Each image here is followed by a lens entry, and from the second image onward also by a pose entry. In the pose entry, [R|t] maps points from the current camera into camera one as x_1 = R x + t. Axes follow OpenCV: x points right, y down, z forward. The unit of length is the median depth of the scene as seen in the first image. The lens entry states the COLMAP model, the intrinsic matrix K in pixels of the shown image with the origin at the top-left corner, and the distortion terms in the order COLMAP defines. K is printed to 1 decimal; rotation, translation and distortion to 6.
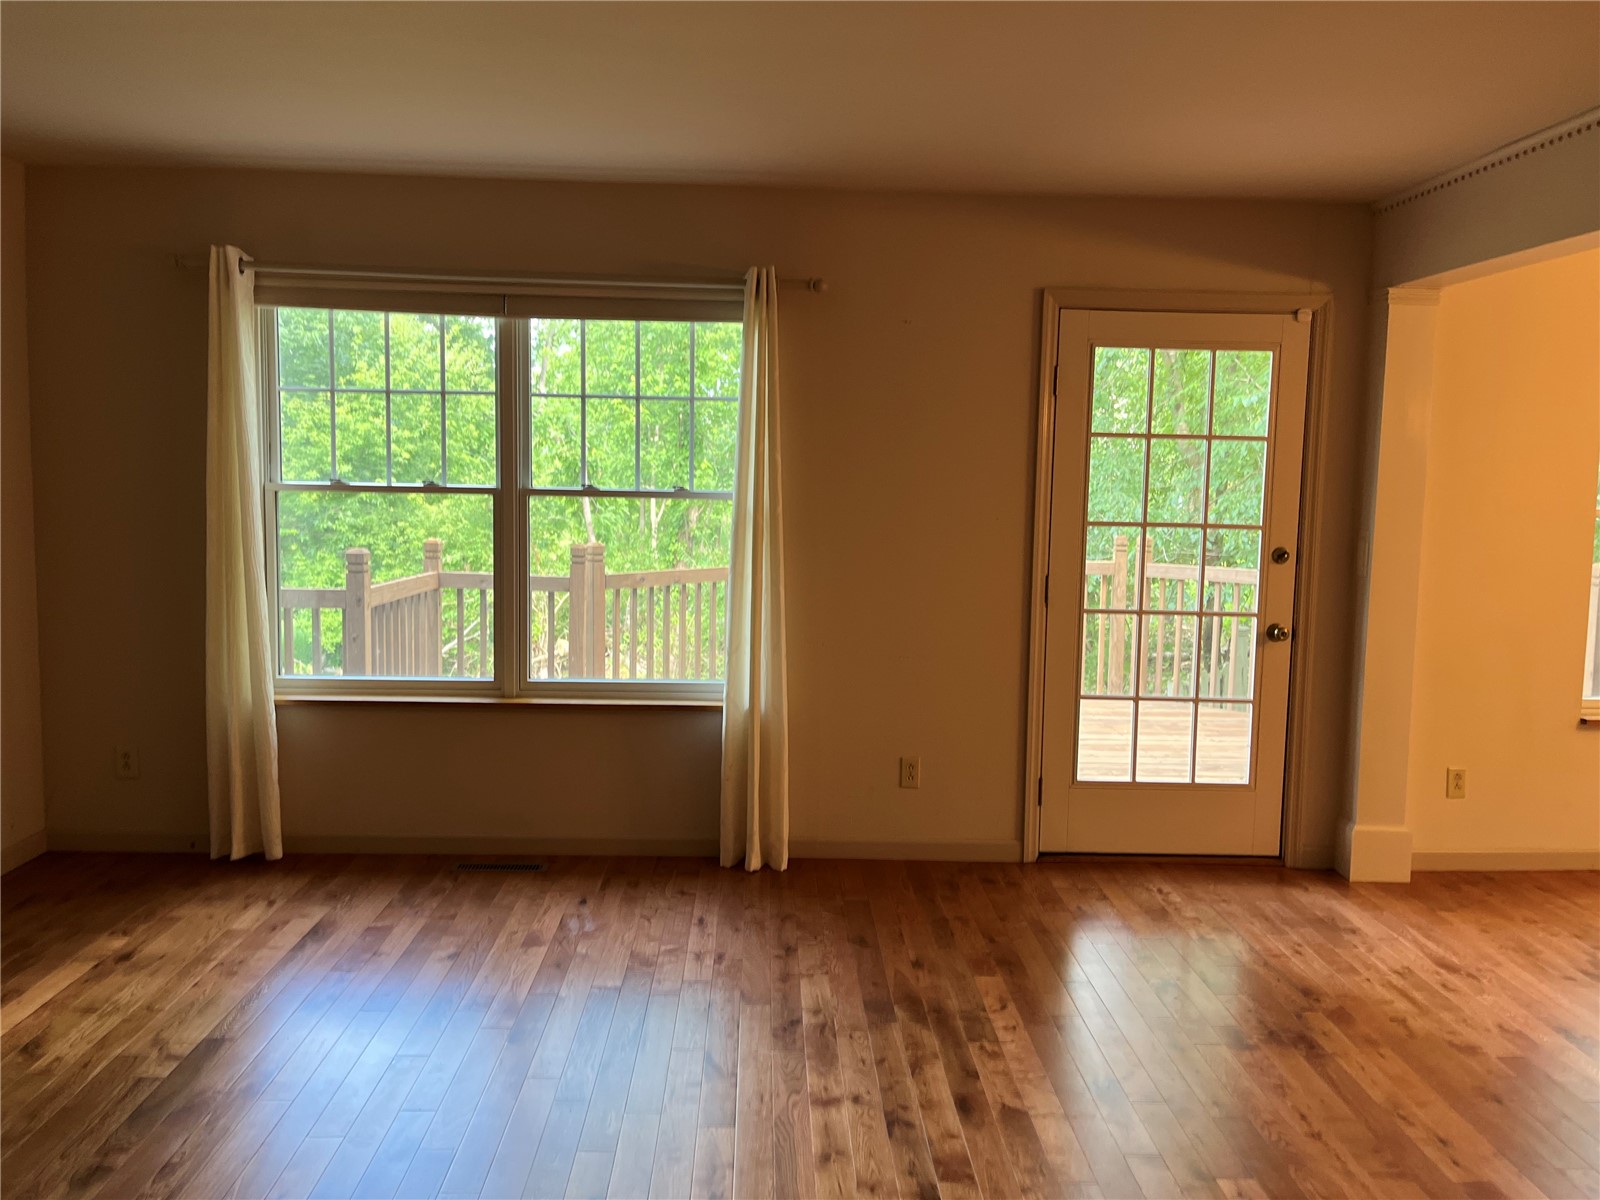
lens RADIAL K [[1210.7, 0, 827.1], [0, 1210.7, 600.5], [0, 0, 1]] dist [0.089935, -0.100146]
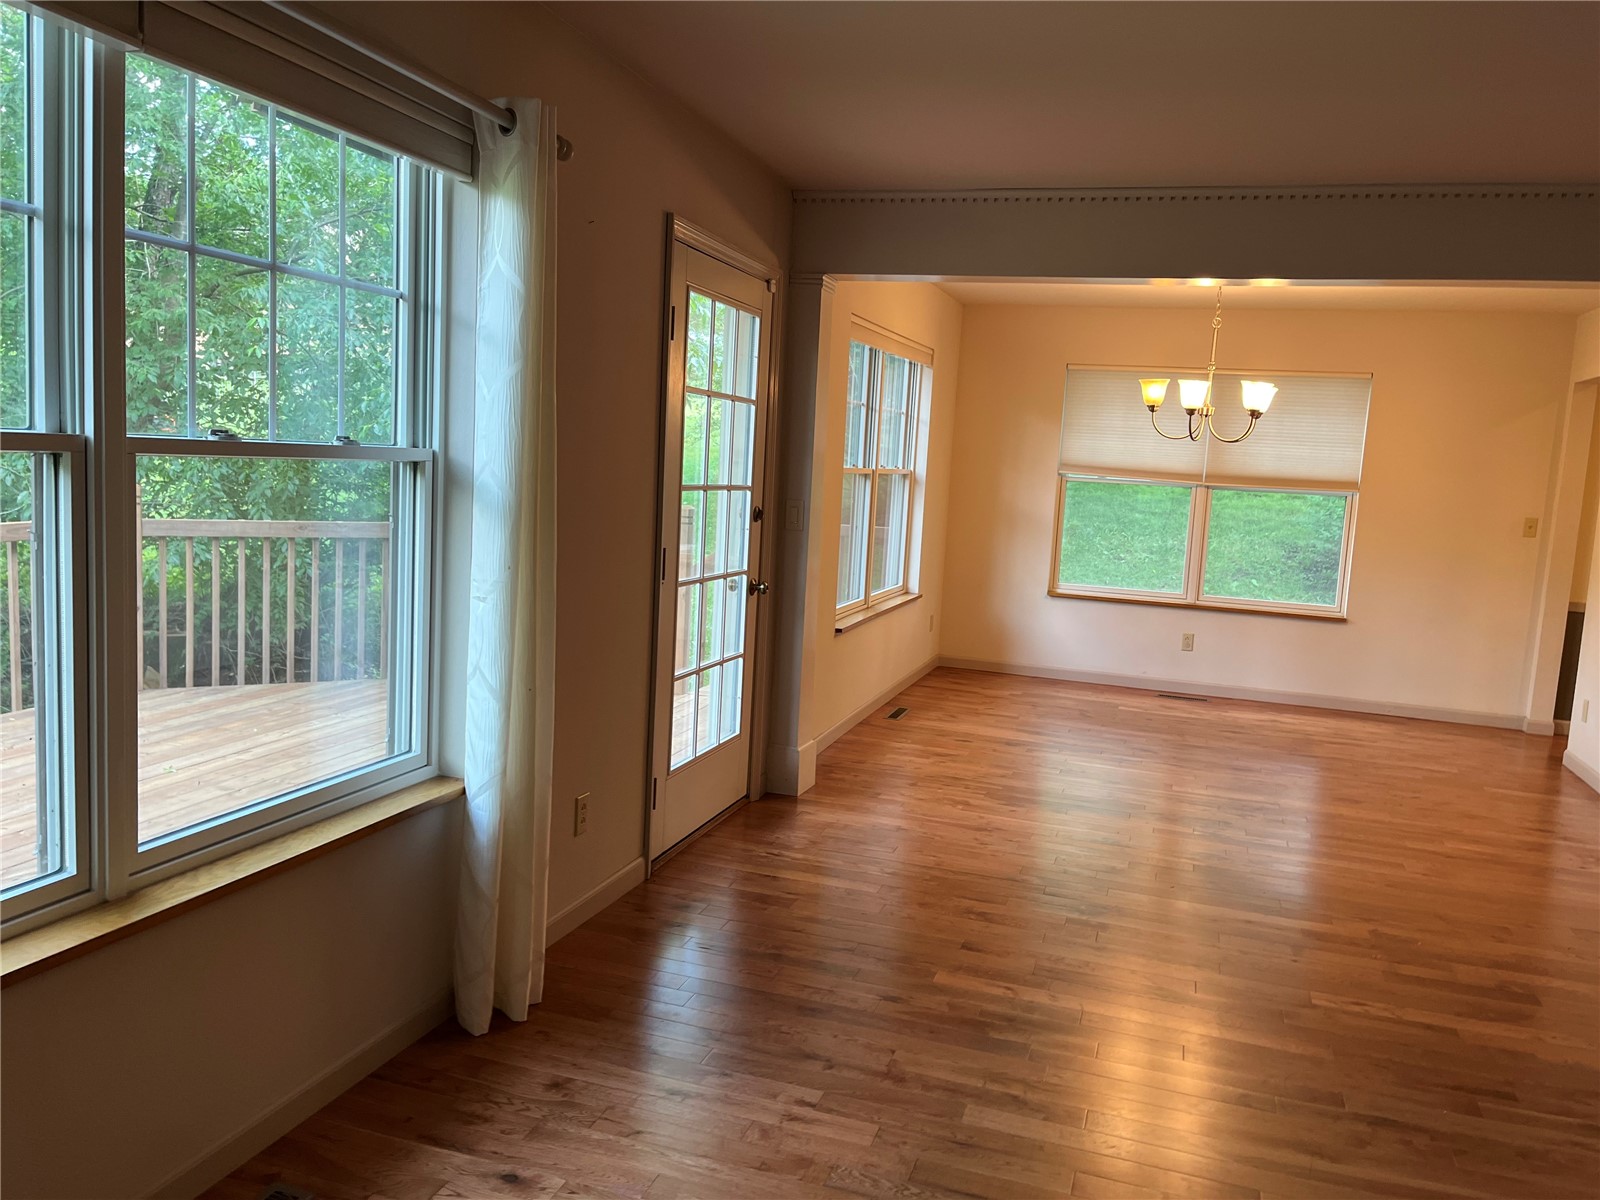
lens RADIAL K [[1210.7, 0, 827.1], [0, 1210.7, 600.5], [0, 0, 1]] dist [0.089935, -0.100146]
pose [[0.312065, -0.110789, 0.943579, -0.612076], [0.030987, 0.993836, 0.106442, -0.072243], [-0.949555, -0.003978, 0.313575, 0.621131]]
